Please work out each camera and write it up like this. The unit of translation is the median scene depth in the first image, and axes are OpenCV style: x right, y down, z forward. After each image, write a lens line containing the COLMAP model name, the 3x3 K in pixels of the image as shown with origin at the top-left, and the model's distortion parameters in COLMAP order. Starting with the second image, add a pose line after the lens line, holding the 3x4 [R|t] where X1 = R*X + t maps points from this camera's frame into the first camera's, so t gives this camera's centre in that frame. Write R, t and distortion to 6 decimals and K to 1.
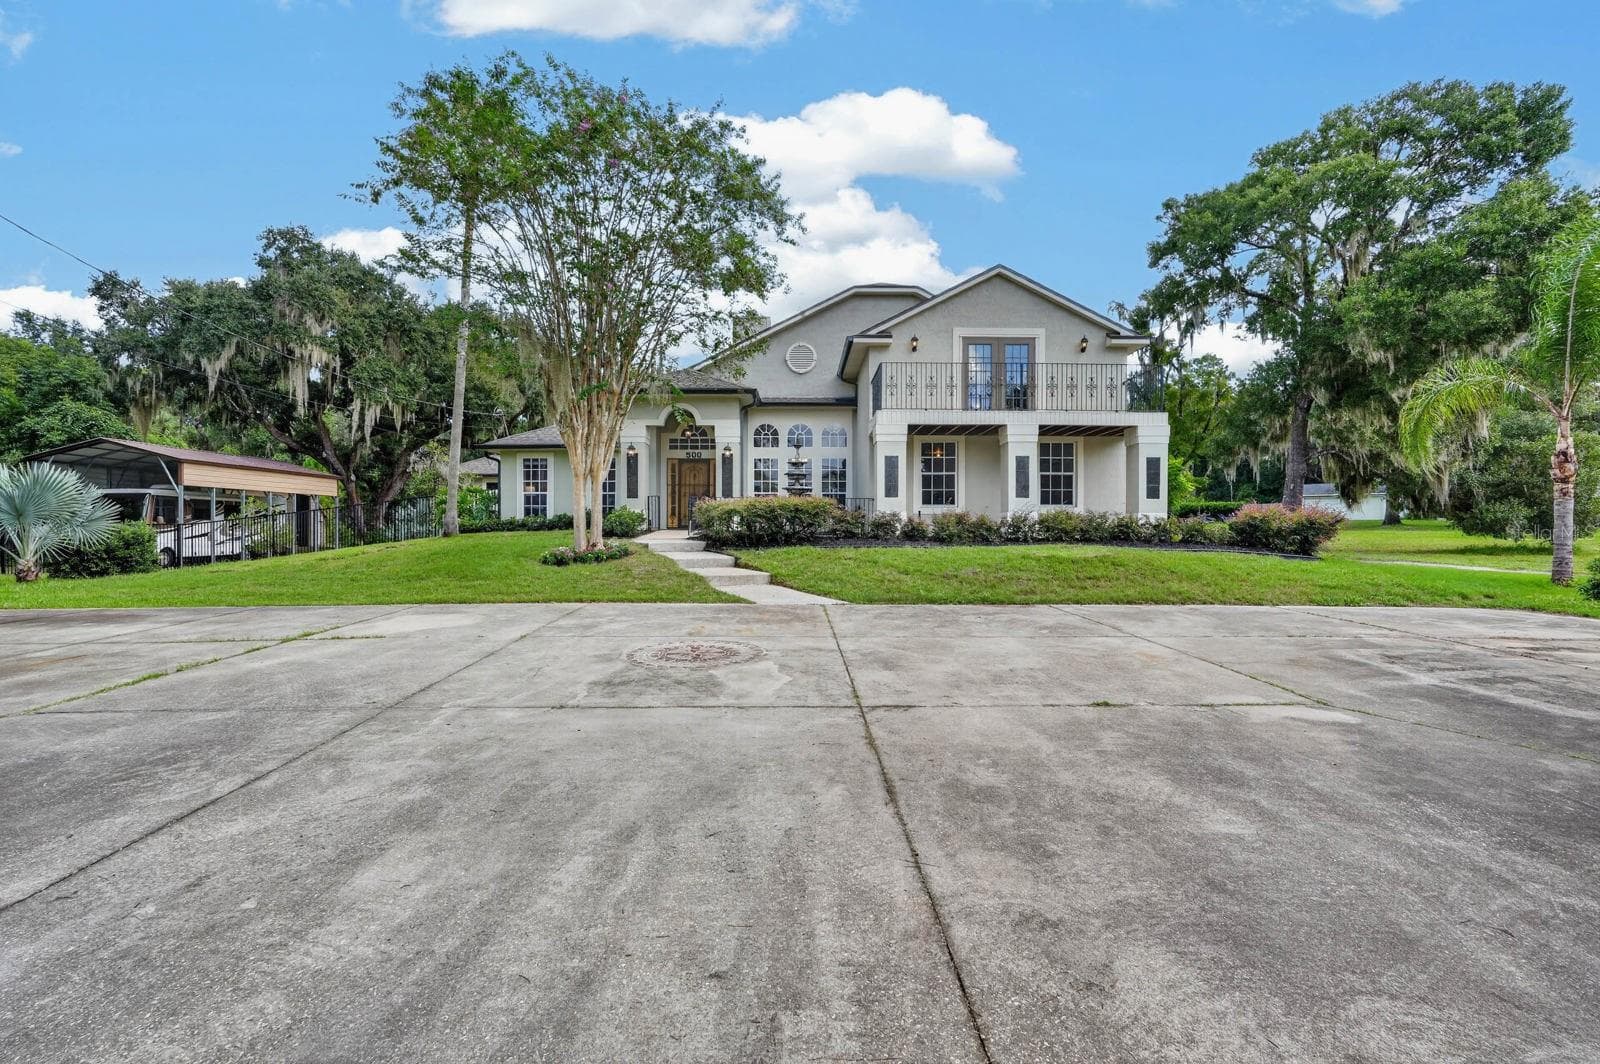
lens RADIAL K [[684.7, 0, 807.1], [0, 684.7, 536.1], [0, 0, 1]] dist [-0.019857, 0.000450]
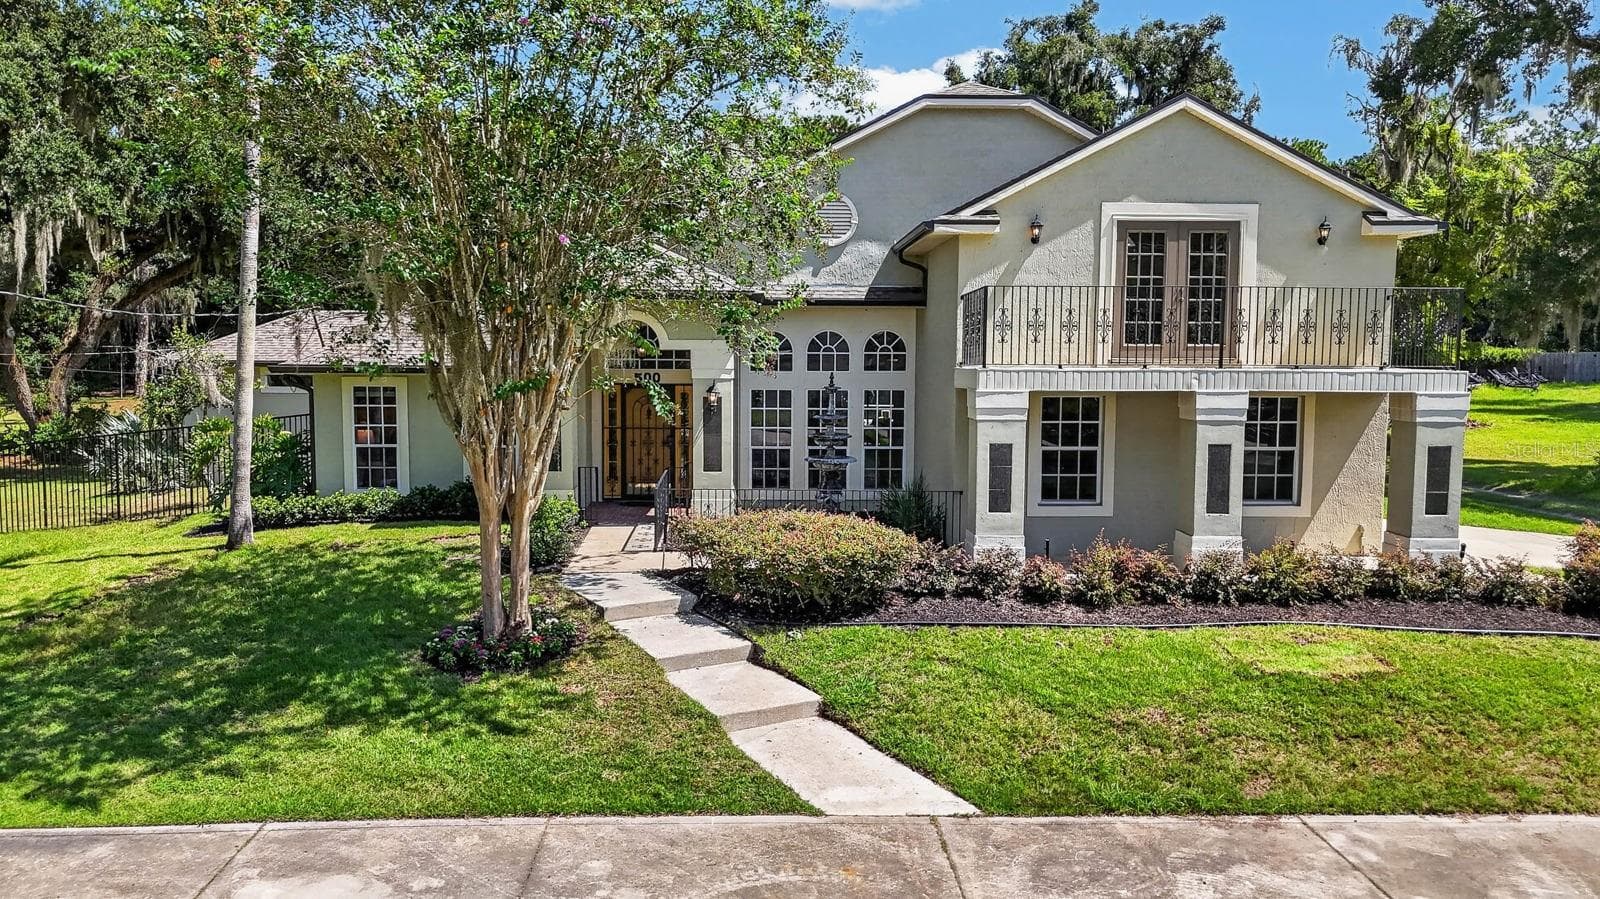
lens RADIAL K [[1151.8, 0, 810.5], [0, 1151.8, 442.4], [0, 0, 1]] dist [0.041029, -0.023925]
pose [[0.999588, 0.003569, 0.028484, -0.064699], [-0.005630, 0.997345, 0.072598, -0.169361], [-0.028149, -0.072729, 0.996954, -0.002945]]
